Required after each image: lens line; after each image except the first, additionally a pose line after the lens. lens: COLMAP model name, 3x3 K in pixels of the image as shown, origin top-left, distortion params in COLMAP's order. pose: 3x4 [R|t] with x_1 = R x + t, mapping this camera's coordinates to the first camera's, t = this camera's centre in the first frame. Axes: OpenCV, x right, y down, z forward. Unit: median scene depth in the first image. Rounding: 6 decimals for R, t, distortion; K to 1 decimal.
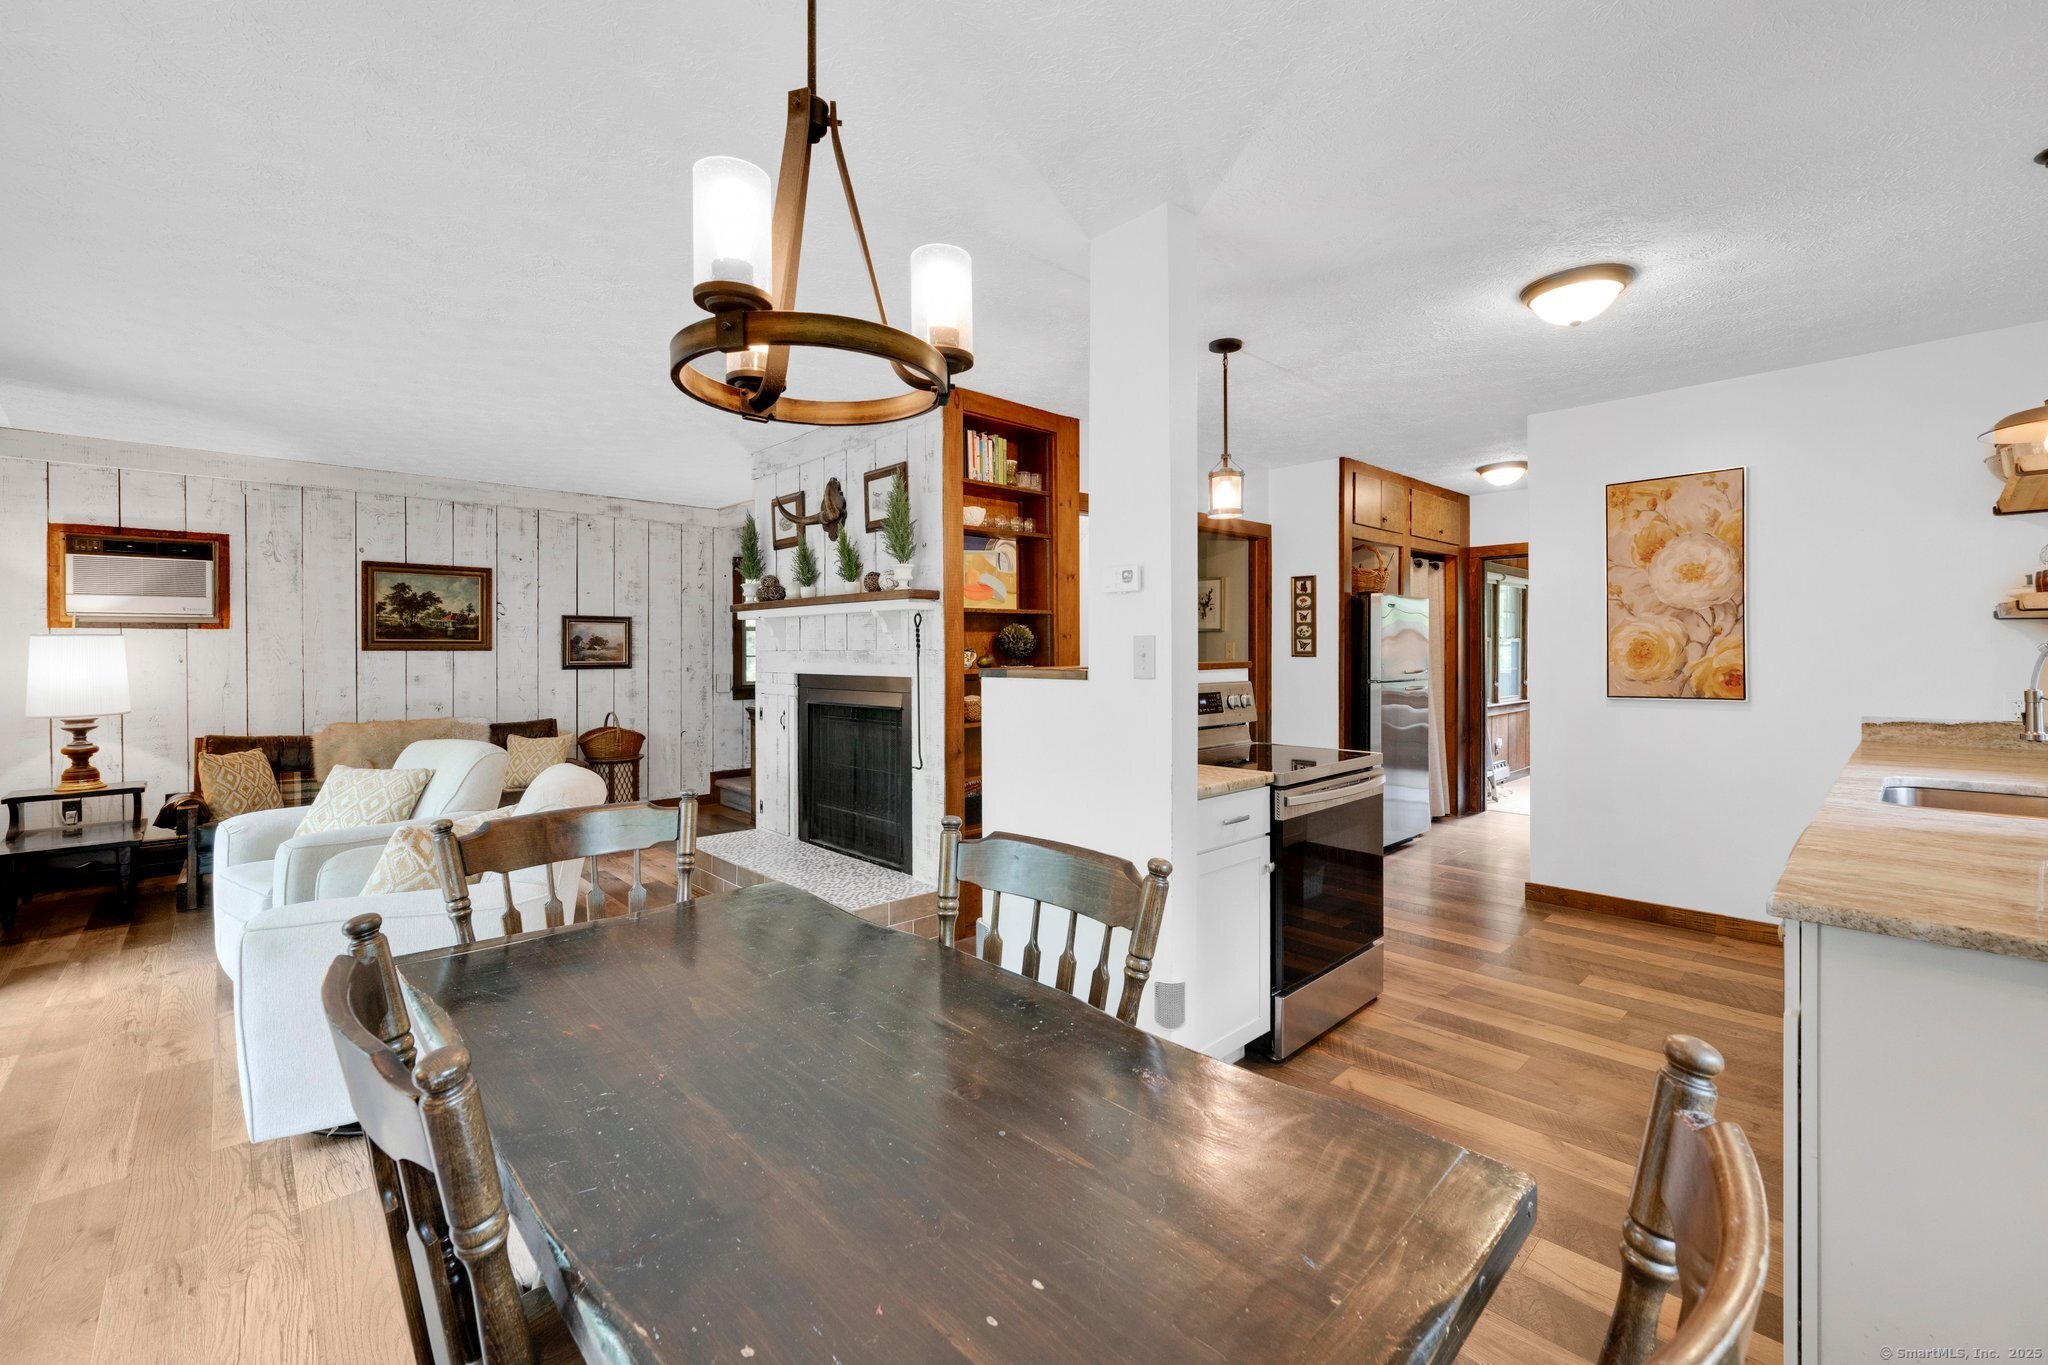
lens RADIAL K [[842.3, 0, 1032.7], [0, 842.3, 655.6], [0, 0, 1]] dist [-0.001743, -0.000251]
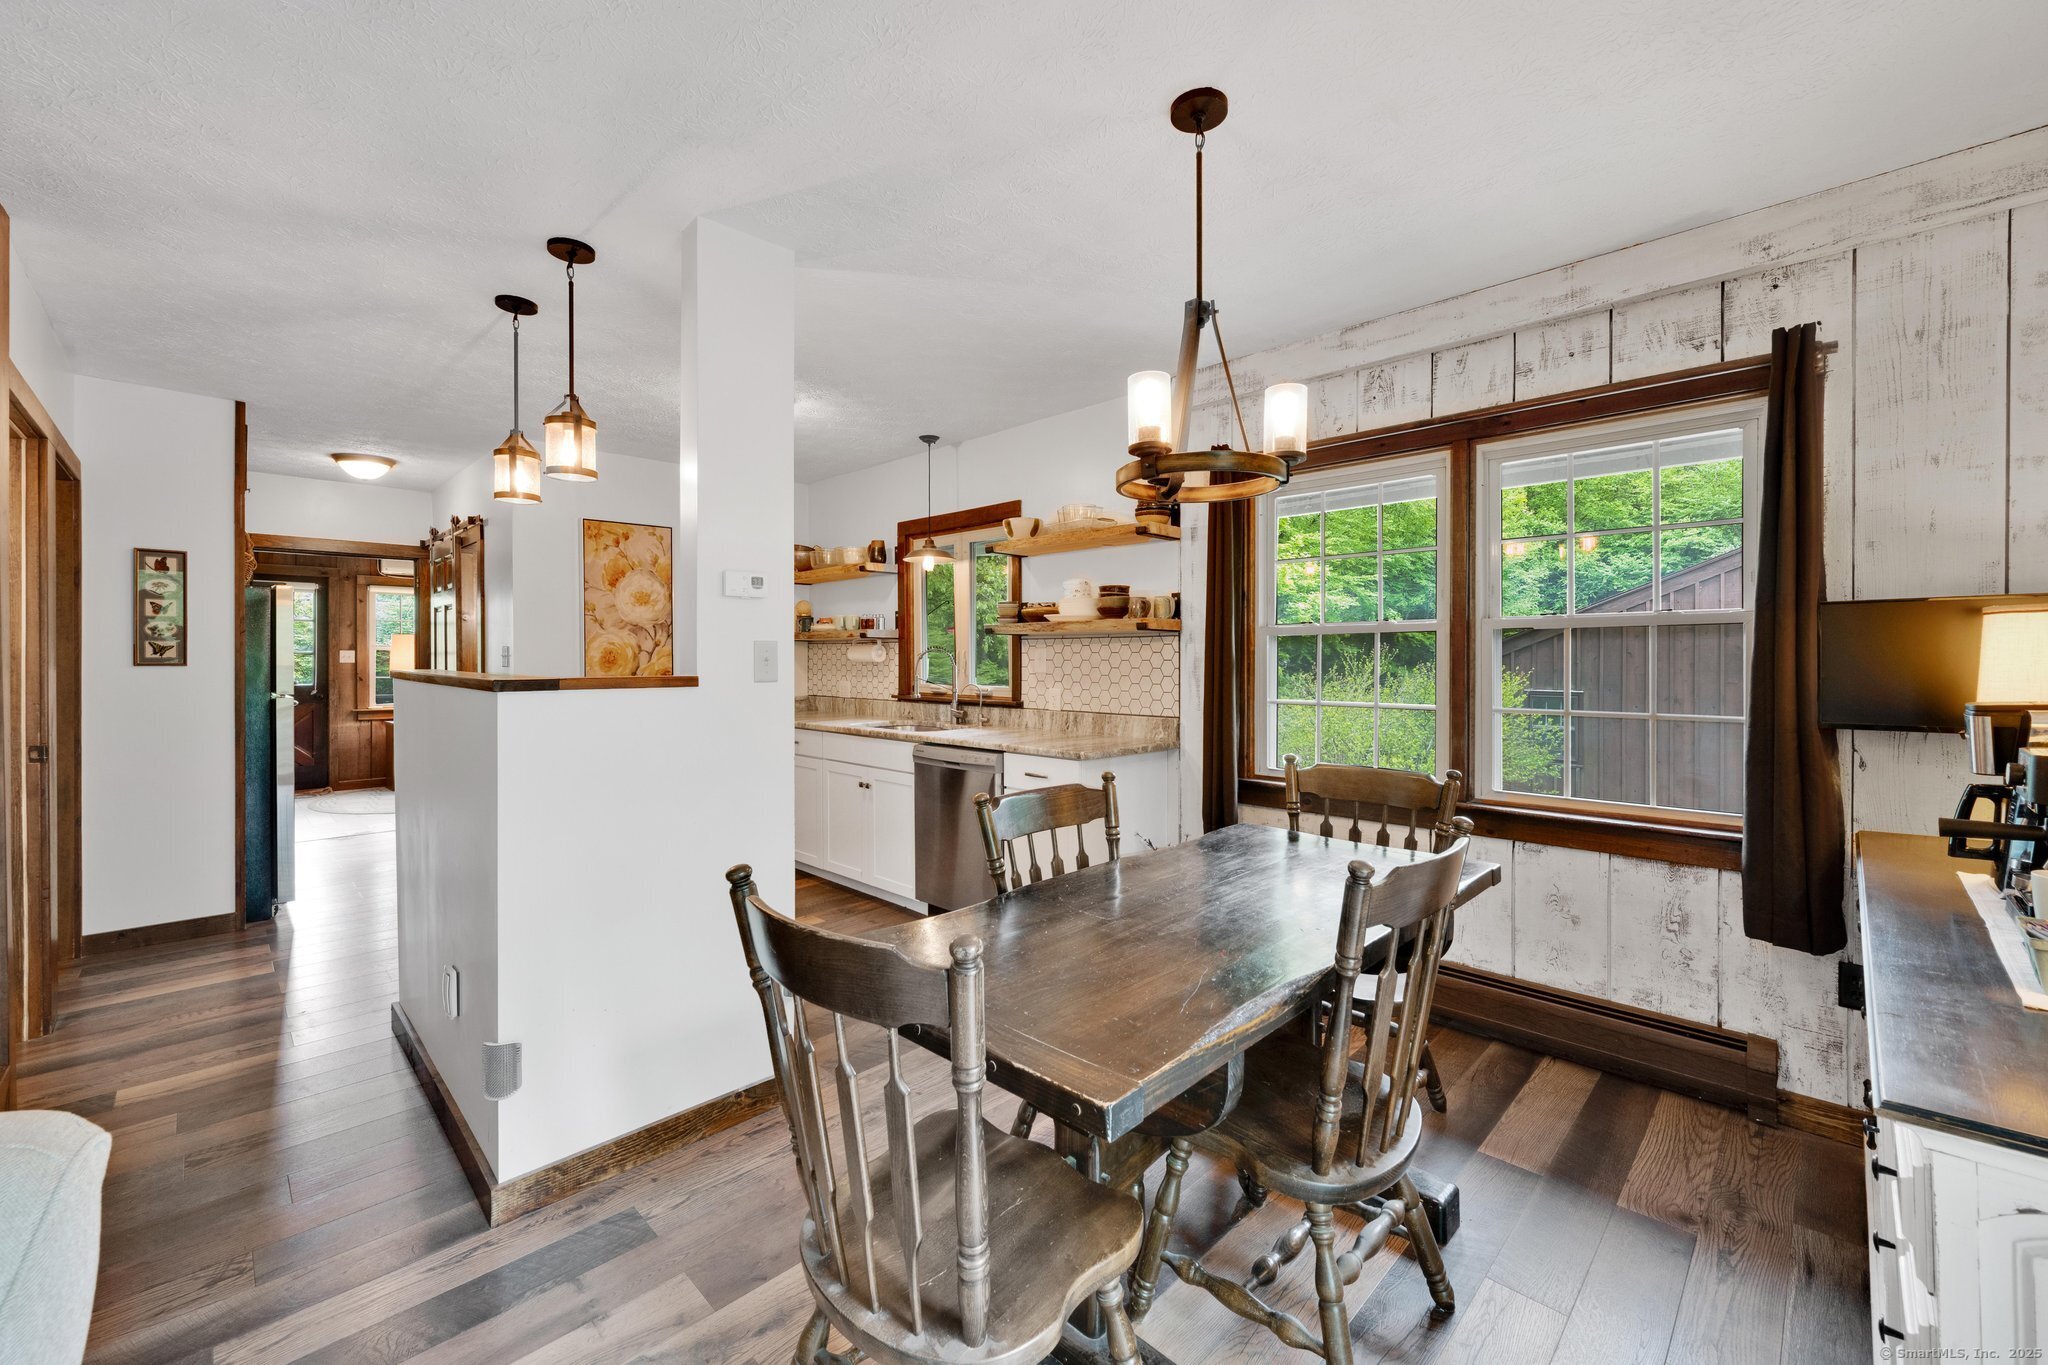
lens RADIAL K [[842.3, 0, 1032.7], [0, 842.3, 655.6], [0, 0, 1]] dist [-0.001743, -0.000251]
pose [[-0.017560, 0.004625, 0.999835, -0.317559], [0.005627, 0.999974, -0.004527, 0.000315], [-0.999830, 0.005547, -0.017585, 0.232850]]
